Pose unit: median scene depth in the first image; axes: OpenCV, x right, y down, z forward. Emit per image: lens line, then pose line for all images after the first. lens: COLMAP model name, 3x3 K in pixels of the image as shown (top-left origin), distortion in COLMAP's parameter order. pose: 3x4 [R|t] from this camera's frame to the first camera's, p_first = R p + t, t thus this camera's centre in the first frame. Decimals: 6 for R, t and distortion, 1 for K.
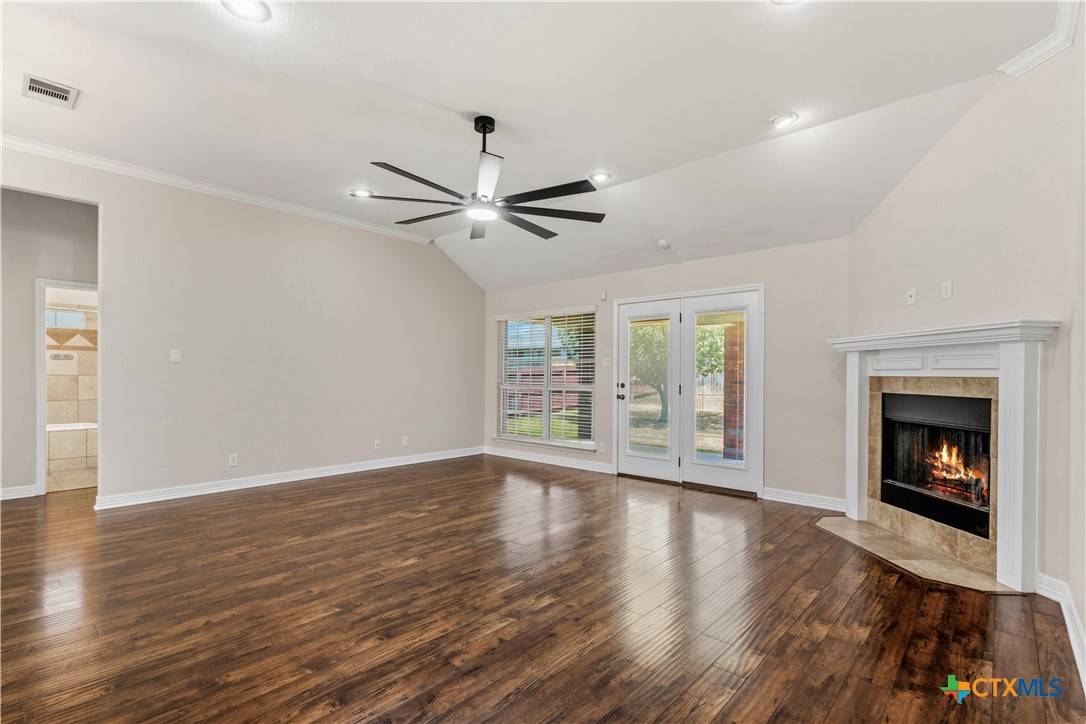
lens RADIAL K [[512.0, 0, 541.1], [0, 512.0, 368.6], [0, 0, 1]] dist [-0.000221, 0.000333]
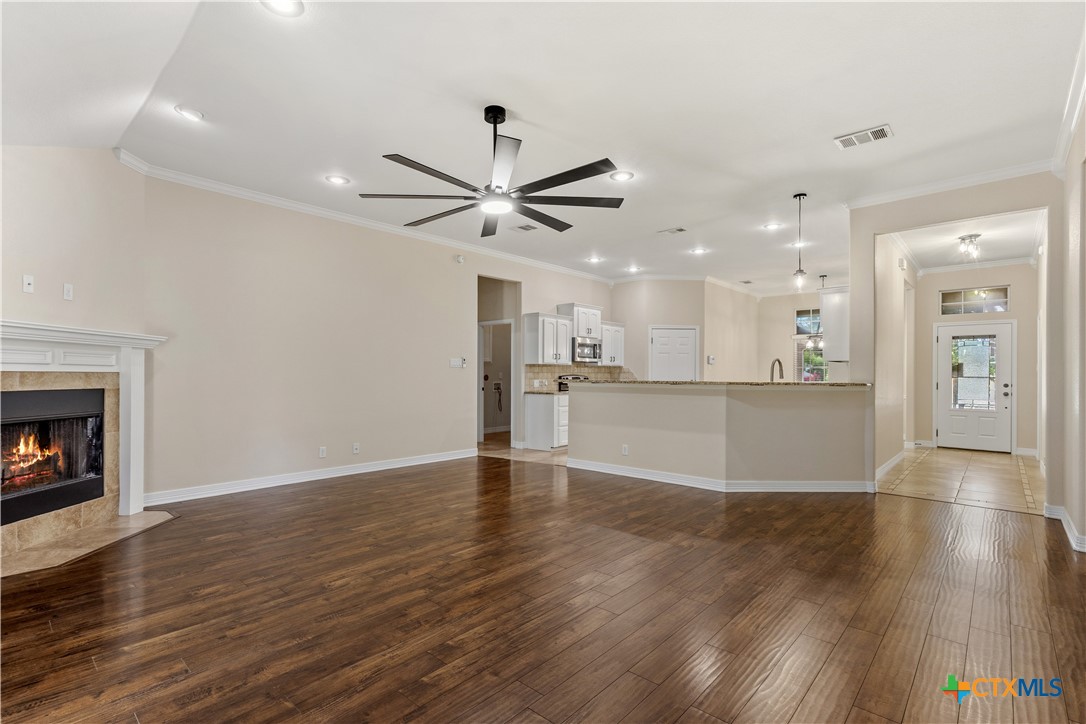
lens RADIAL K [[512.0, 0, 544.0], [0, 512.0, 369.8], [0, 0, 1]] dist [-0.000221, 0.000333]
pose [[-0.999931, -0.011198, -0.003493, -0.218874], [-0.011124, 0.999726, -0.020607, 0.023725], [0.003723, -0.020567, -0.999782, 2.117983]]
